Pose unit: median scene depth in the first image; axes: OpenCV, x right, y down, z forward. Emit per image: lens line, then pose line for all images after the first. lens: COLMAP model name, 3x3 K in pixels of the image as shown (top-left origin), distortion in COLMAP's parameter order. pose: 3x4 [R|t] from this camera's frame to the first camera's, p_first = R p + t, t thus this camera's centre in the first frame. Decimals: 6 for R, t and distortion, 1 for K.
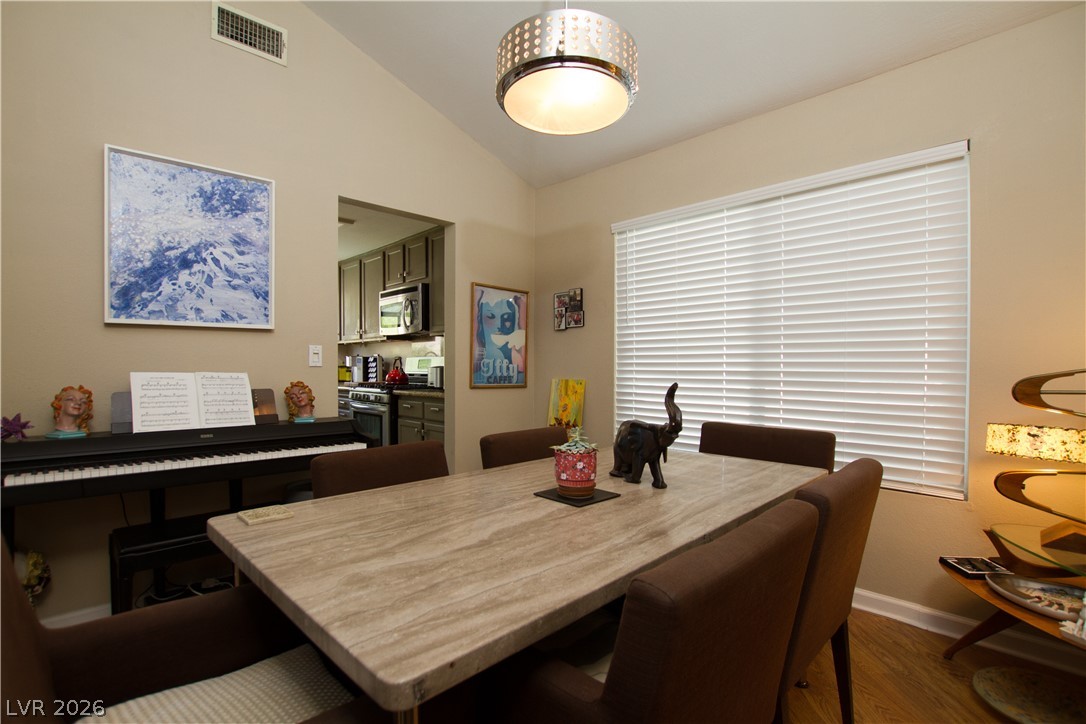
lens RADIAL K [[501.5, 0, 537.8], [0, 501.5, 376.5], [0, 0, 1]] dist [-0.037927, 0.006930]
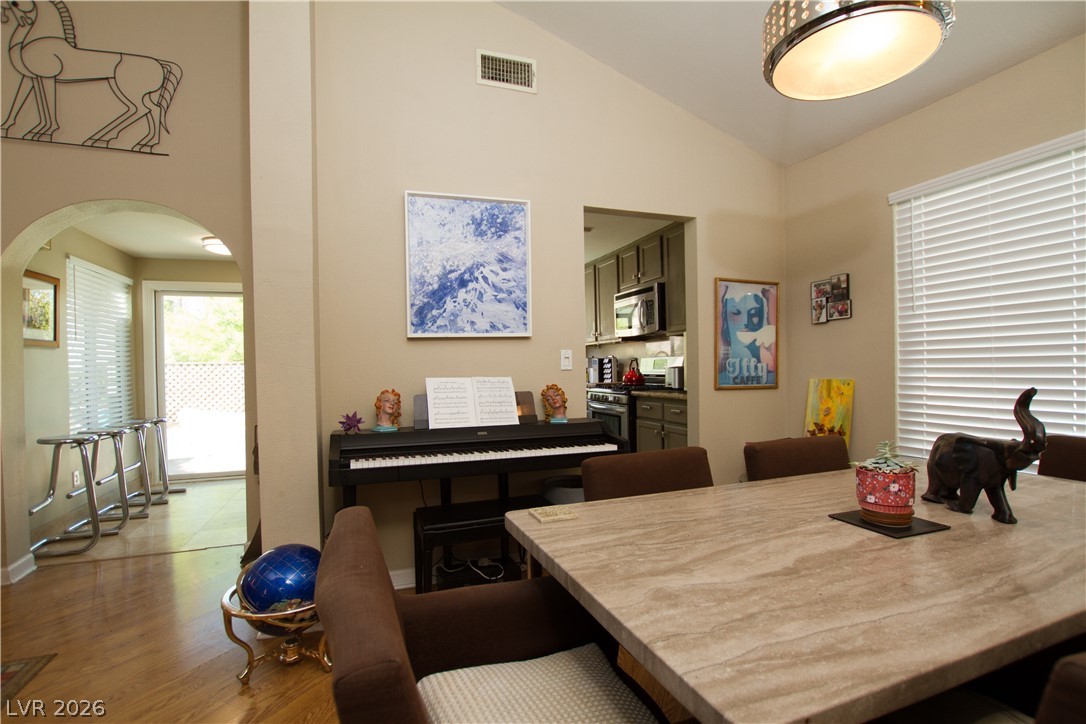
lens RADIAL K [[501.5, 0, 537.8], [0, 501.5, 376.5], [0, 0, 1]] dist [-0.037927, 0.006930]
pose [[0.906942, -0.010643, -0.421122, -0.063429], [0.011836, 0.999930, 0.000218, -0.008671], [0.421090, -0.005182, 0.907004, 0.005356]]
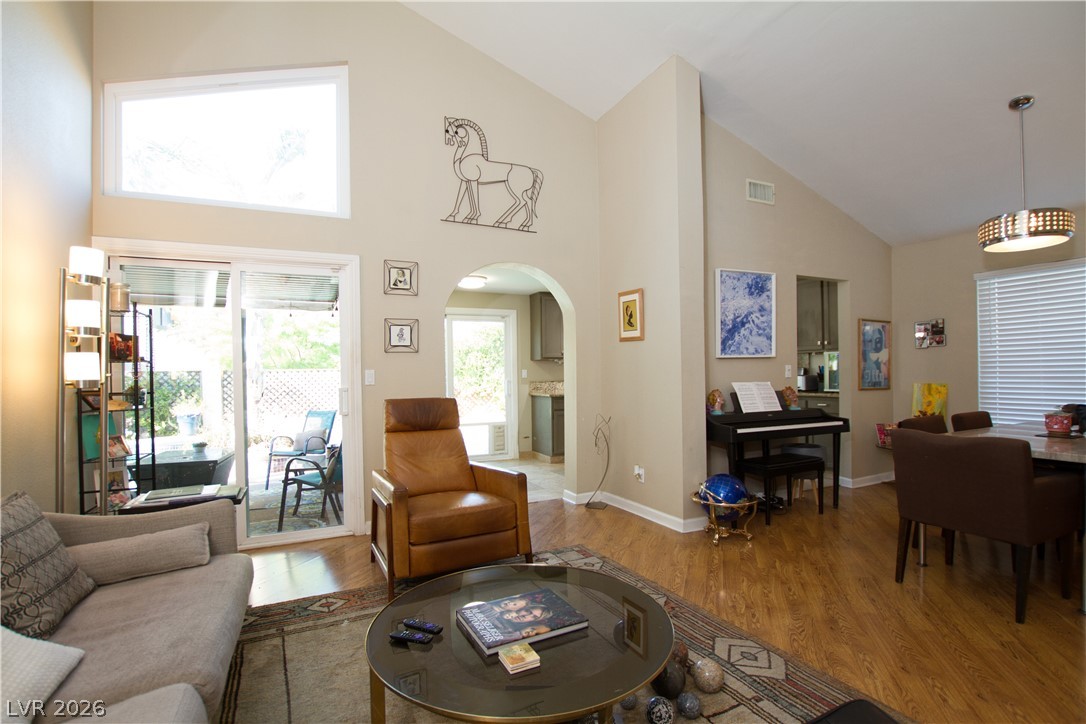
lens RADIAL K [[501.5, 0, 537.8], [0, 501.5, 376.5], [0, 0, 1]] dist [-0.037927, 0.006930]
pose [[0.942553, -0.015200, -0.333711, -0.835408], [0.012302, 0.999866, -0.010796, -0.019587], [0.333830, 0.006071, 0.942614, -1.070642]]
